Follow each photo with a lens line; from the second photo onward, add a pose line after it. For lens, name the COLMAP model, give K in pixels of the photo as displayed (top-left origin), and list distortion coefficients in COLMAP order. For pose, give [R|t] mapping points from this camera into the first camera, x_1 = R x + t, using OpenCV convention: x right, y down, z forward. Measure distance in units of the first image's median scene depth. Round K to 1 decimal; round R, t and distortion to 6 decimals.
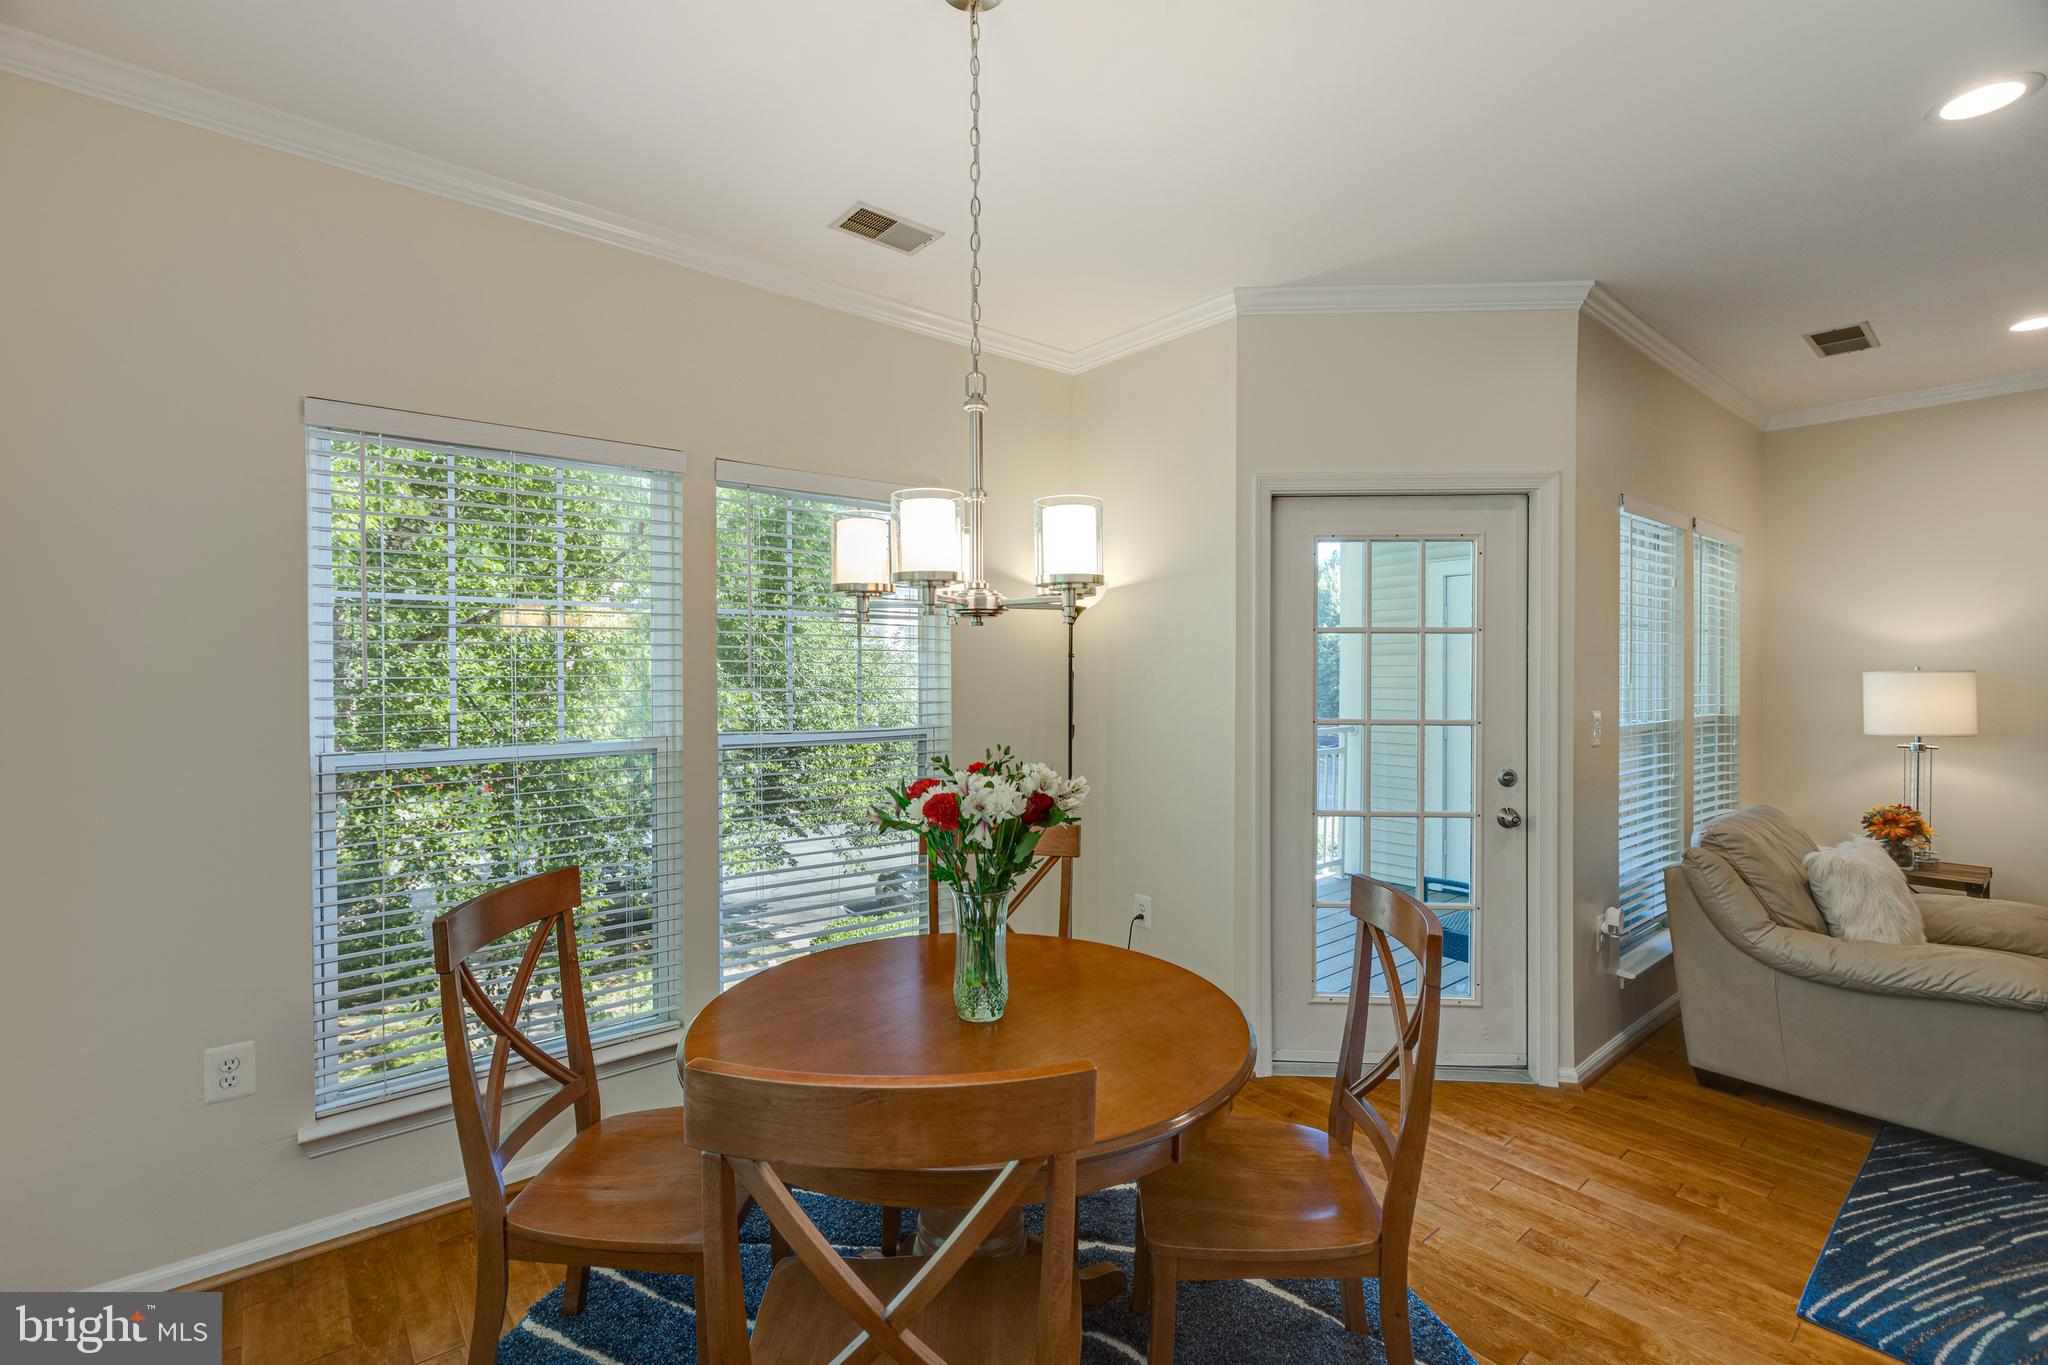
lens RADIAL K [[895.3, 0, 1037.8], [0, 895.3, 683.3], [0, 0, 1]] dist [0.000083, 0.000017]
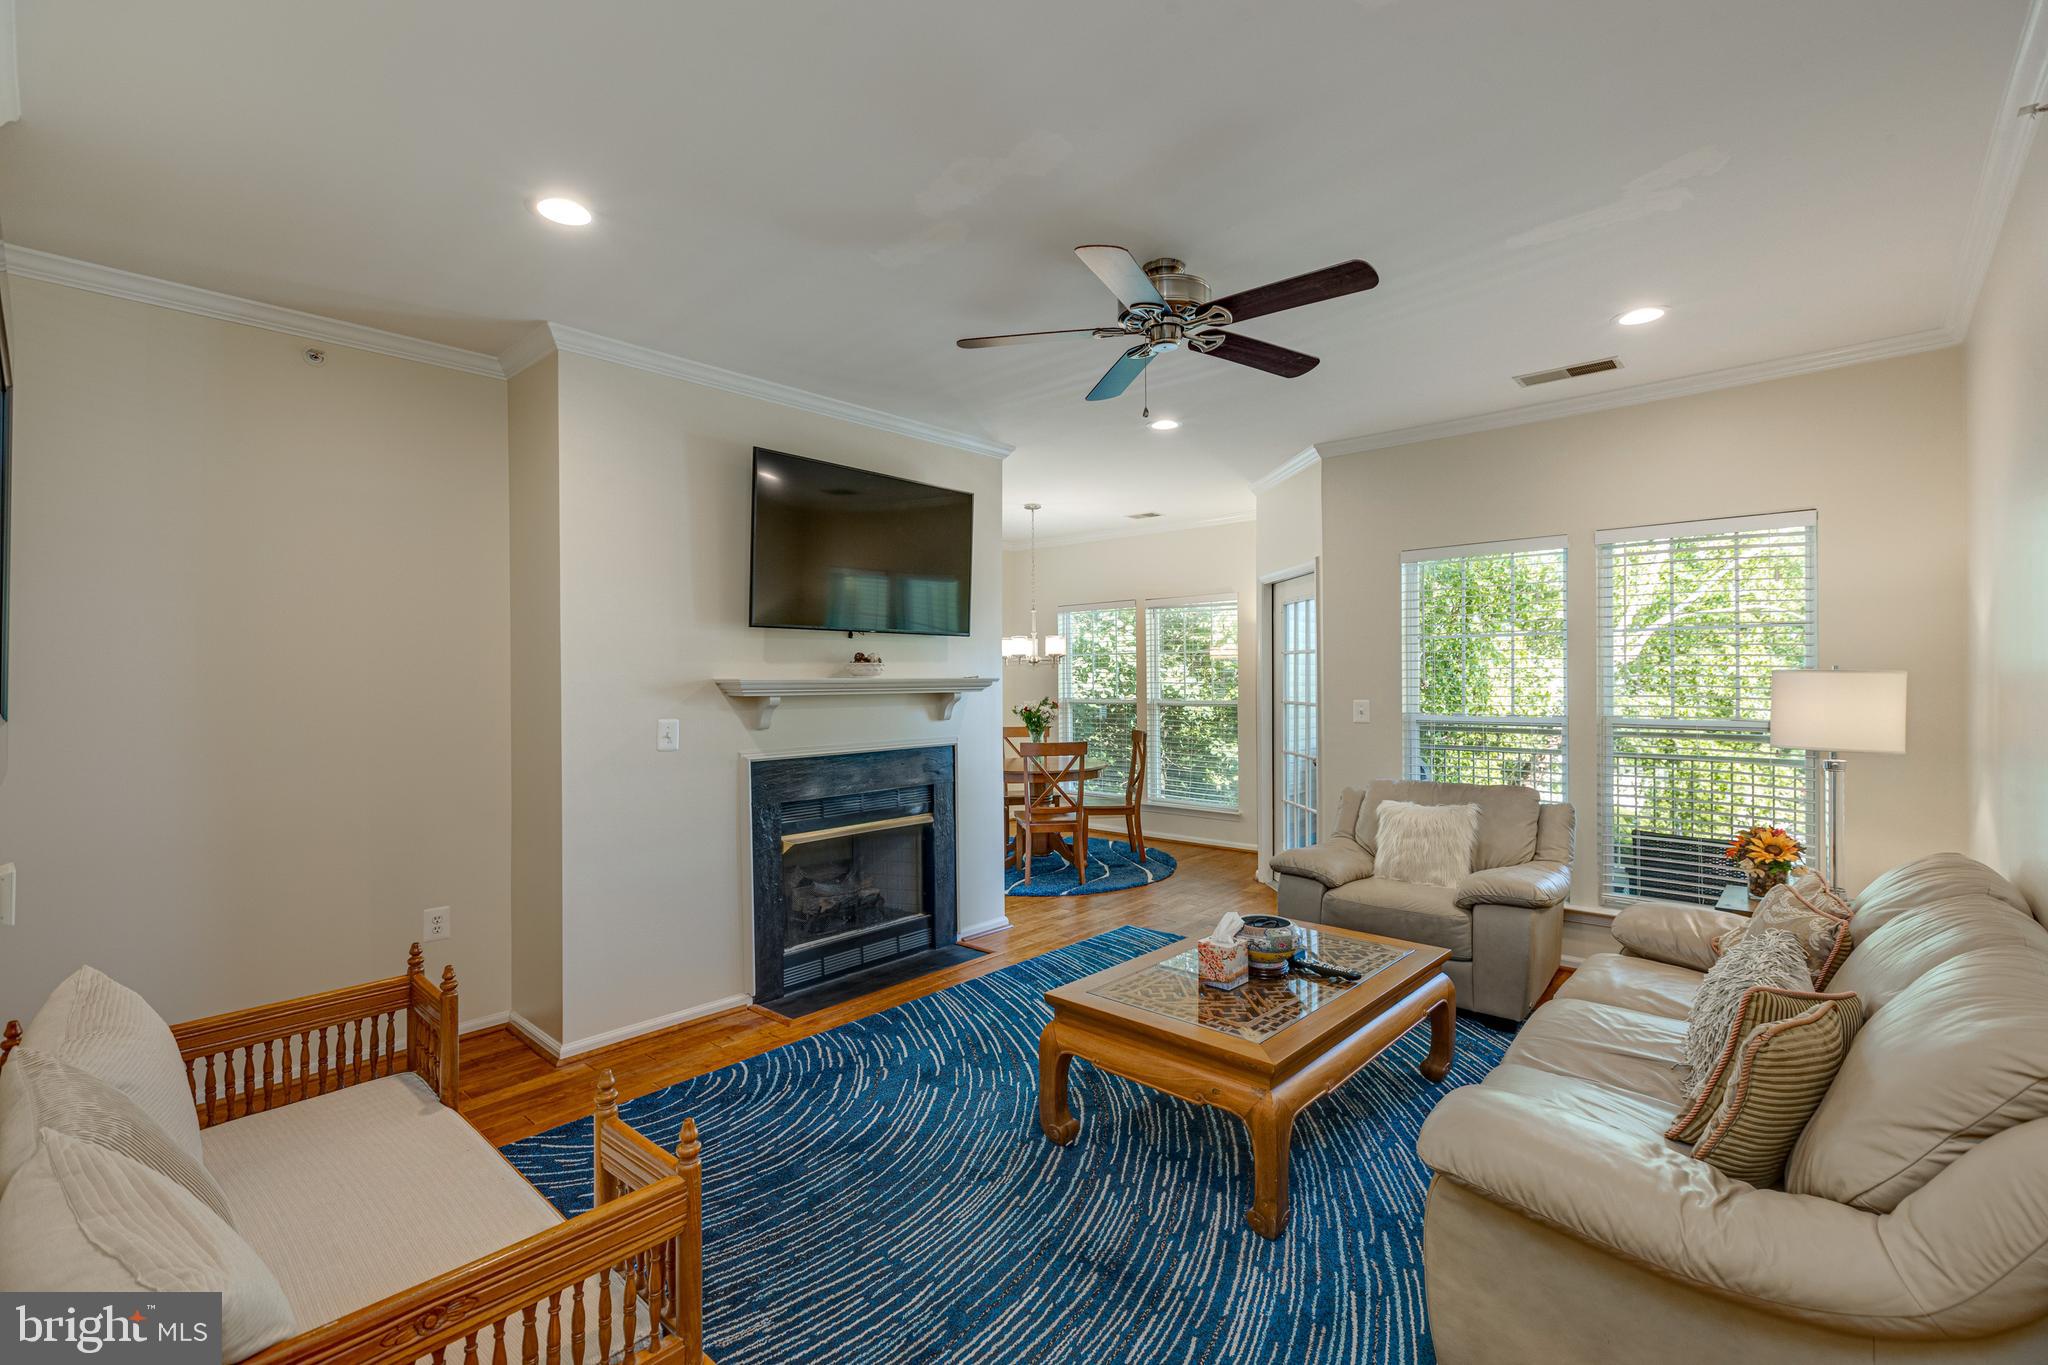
lens RADIAL K [[903.7, 0, 1029.5], [0, 903.7, 679.2], [0, 0, 1]] dist [0.001365, -0.000312]
pose [[0.143934, 0.001514, -0.989586, 2.151212], [-0.005709, 0.999983, 0.000699, -0.003257], [0.989571, 0.005549, 0.143940, 0.212397]]
